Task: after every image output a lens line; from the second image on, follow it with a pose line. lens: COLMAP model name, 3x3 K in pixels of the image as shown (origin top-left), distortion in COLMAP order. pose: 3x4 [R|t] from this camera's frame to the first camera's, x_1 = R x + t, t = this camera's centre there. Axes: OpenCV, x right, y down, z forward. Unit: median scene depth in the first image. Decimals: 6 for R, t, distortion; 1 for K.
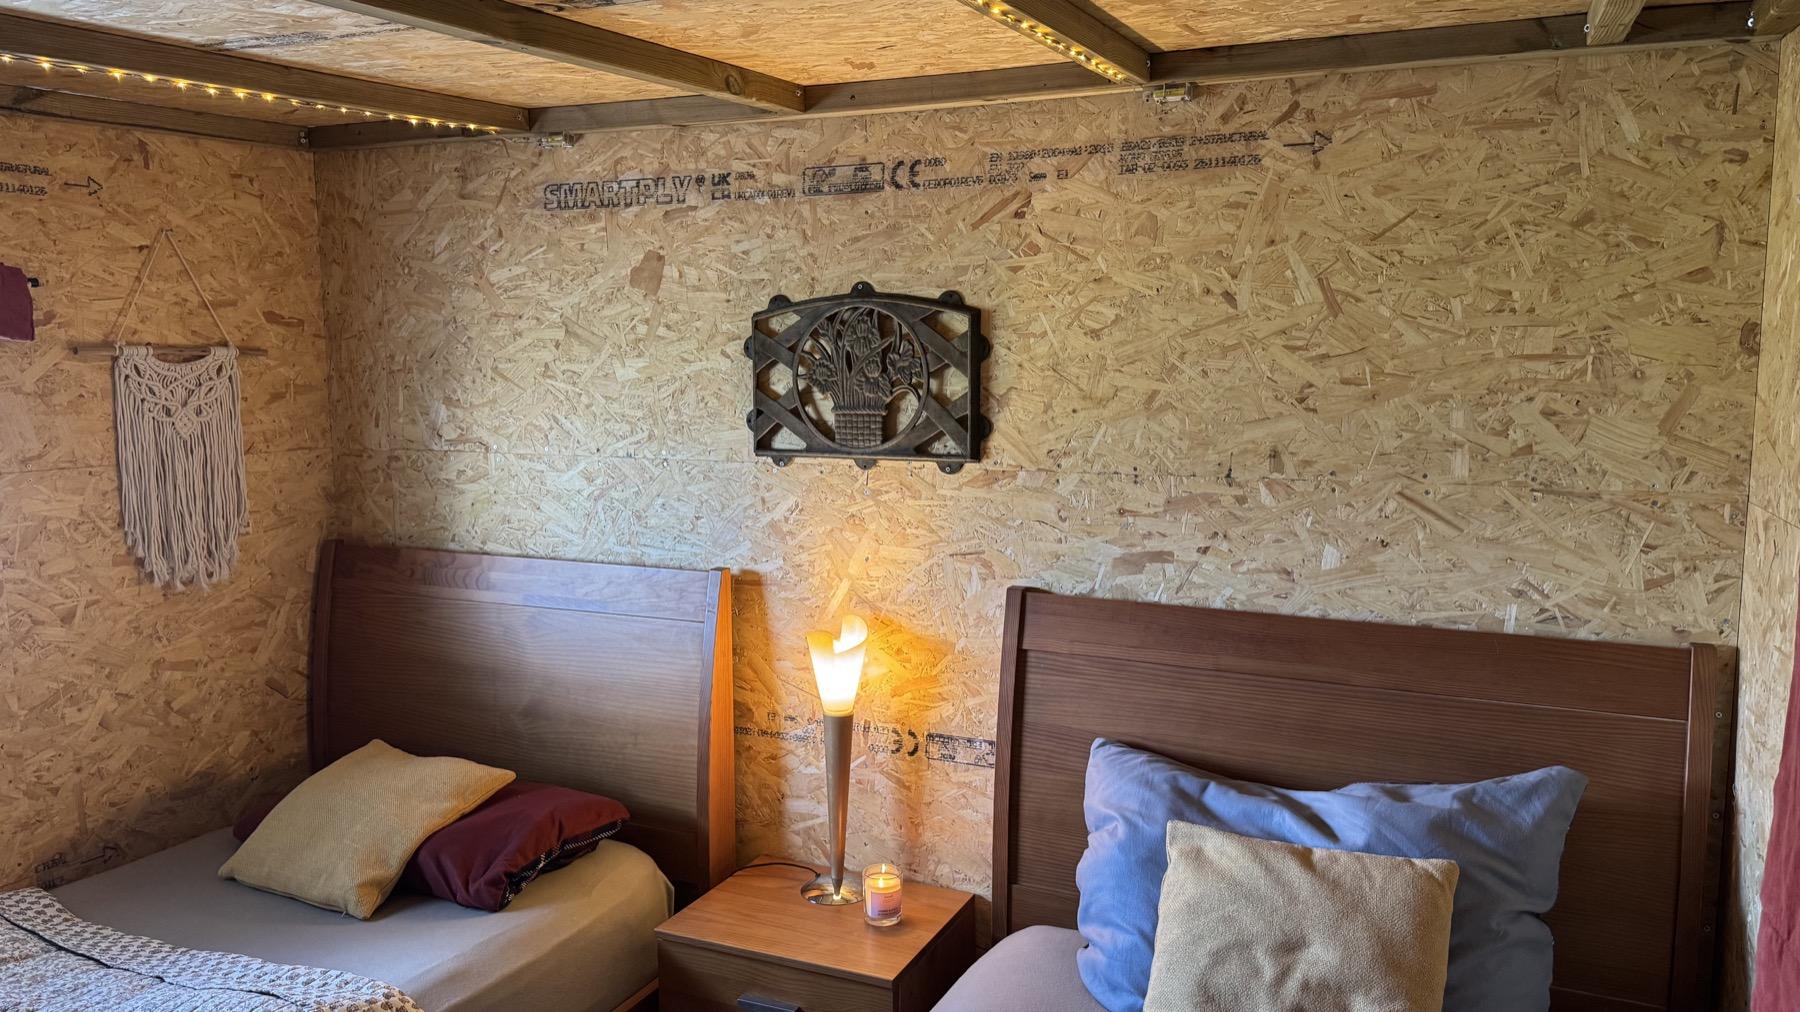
lens RADIAL K [[1254.2, 0, 897.8], [0, 1254.2, 509.7], [0, 0, 1]] dist [0.100754, -0.163287]
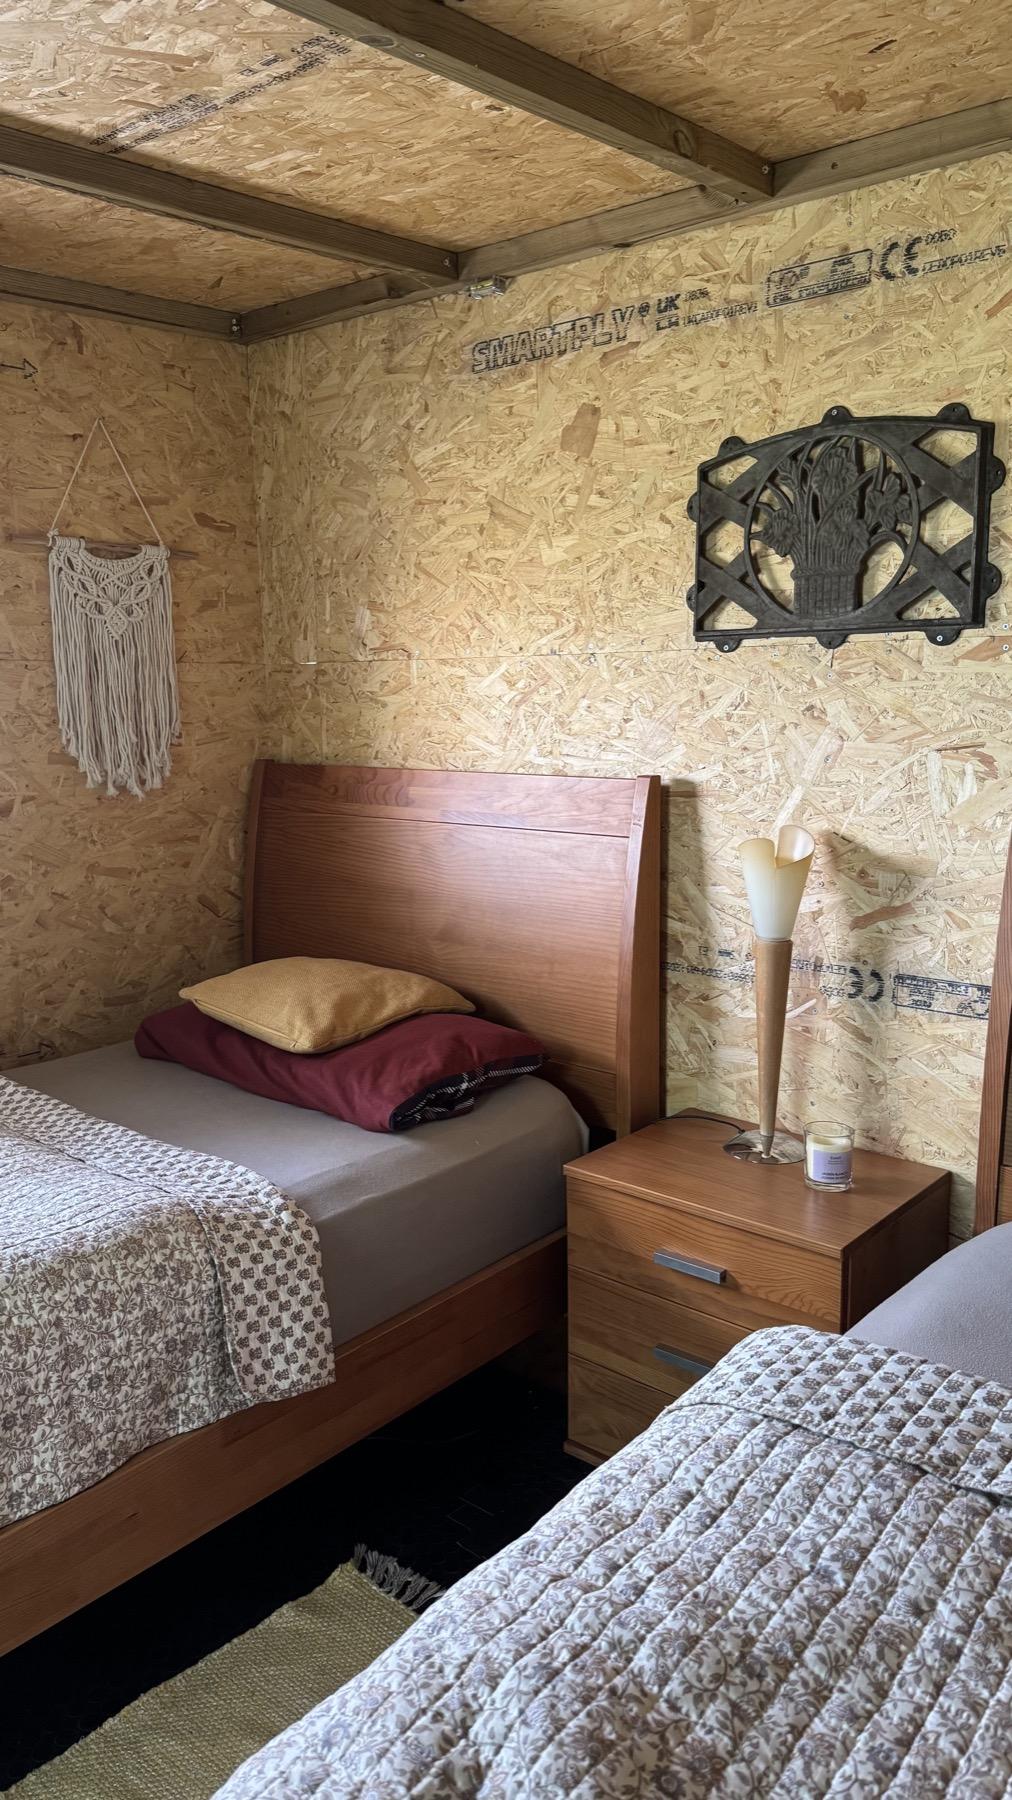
lens RADIAL K [[1254.2, 0, 504.8], [0, 1254.2, 907.2], [0, 0, 1]] dist [0.100754, -0.163287]
pose [[0.961587, 0.040113, -0.271553, 0.000843], [-0.025342, 0.998013, 0.057686, 0.090746], [0.273327, -0.048588, 0.960693, 0.139638]]
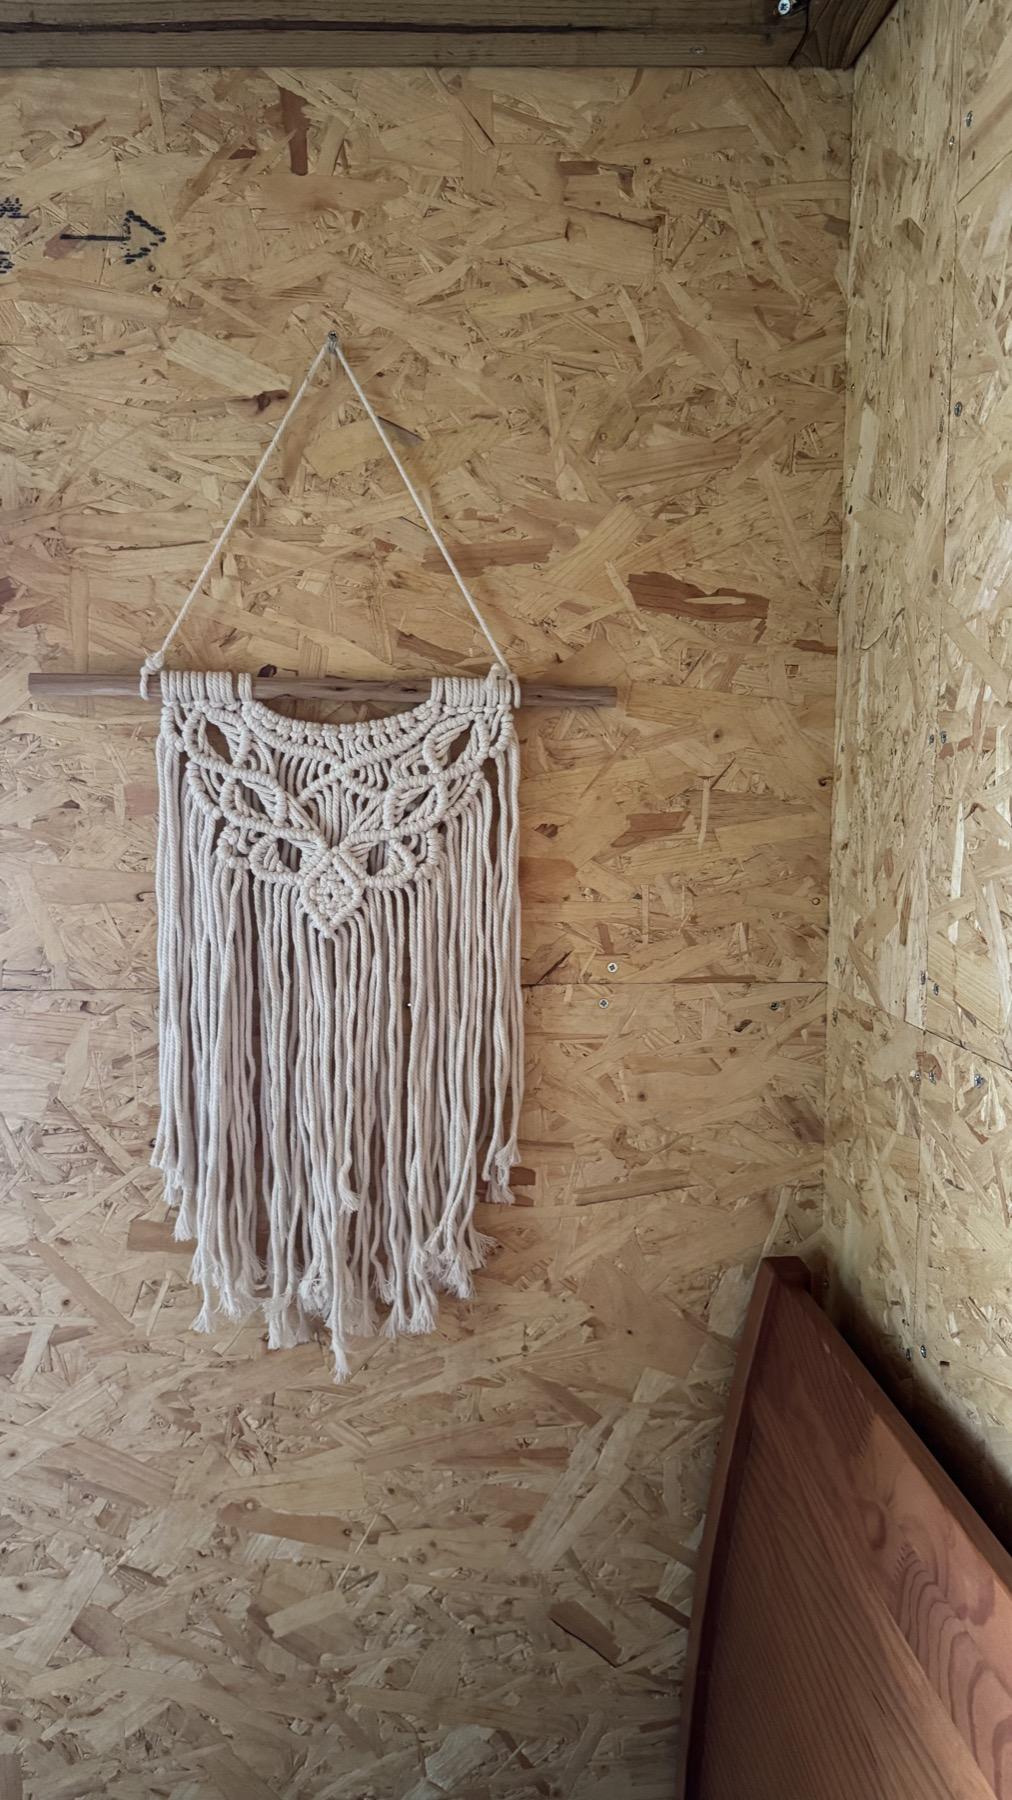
lens RADIAL K [[1254.2, 0, 497.7], [0, 1254.2, 901.2], [0, 0, 1]] dist [0.100754, -0.163287]
pose [[0.495627, 0.094949, -0.863330, -0.242038], [-0.109121, 0.992938, 0.046558, -0.090900], [0.861653, 0.071132, 0.502488, 0.903379]]
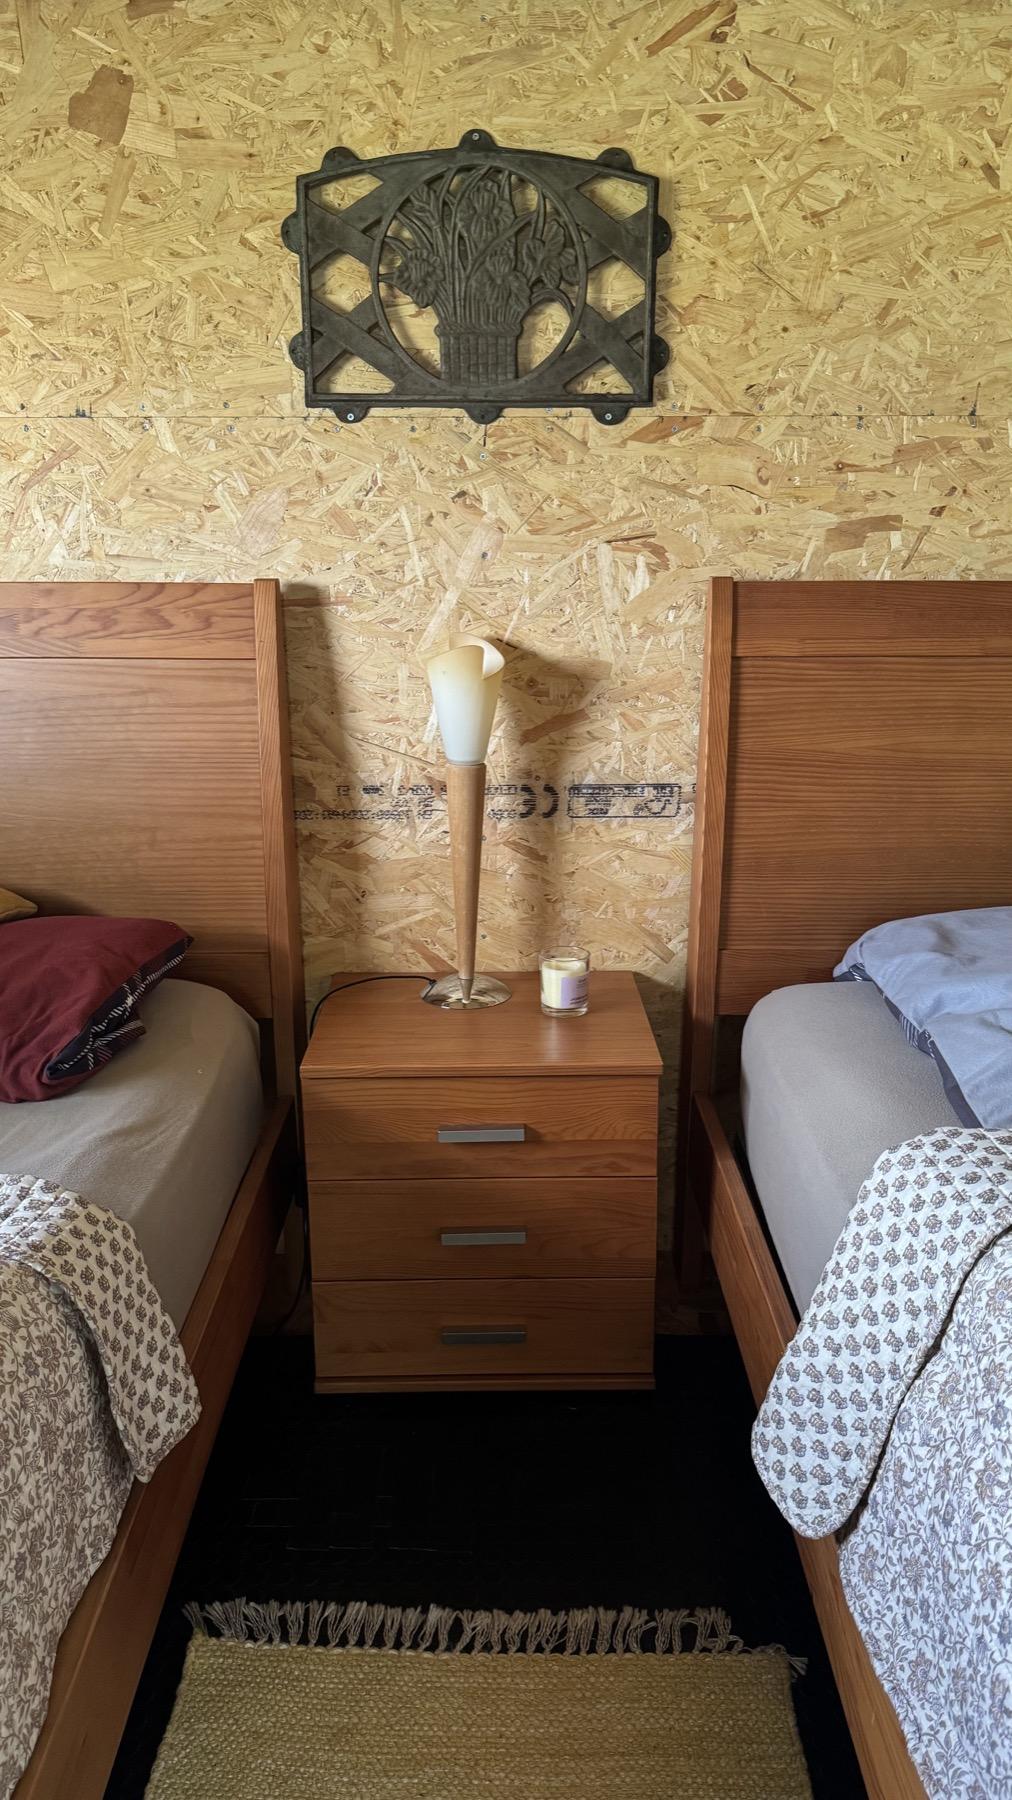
lens RADIAL K [[1254.2, 0, 503.6], [0, 1254.2, 910.6], [0, 0, 1]] dist [0.100754, -0.163287]
pose [[0.904672, -0.117510, 0.409584, -0.333366], [0.049639, 0.983741, 0.172595, 0.113840], [-0.423207, -0.135811, 0.895797, 0.295265]]
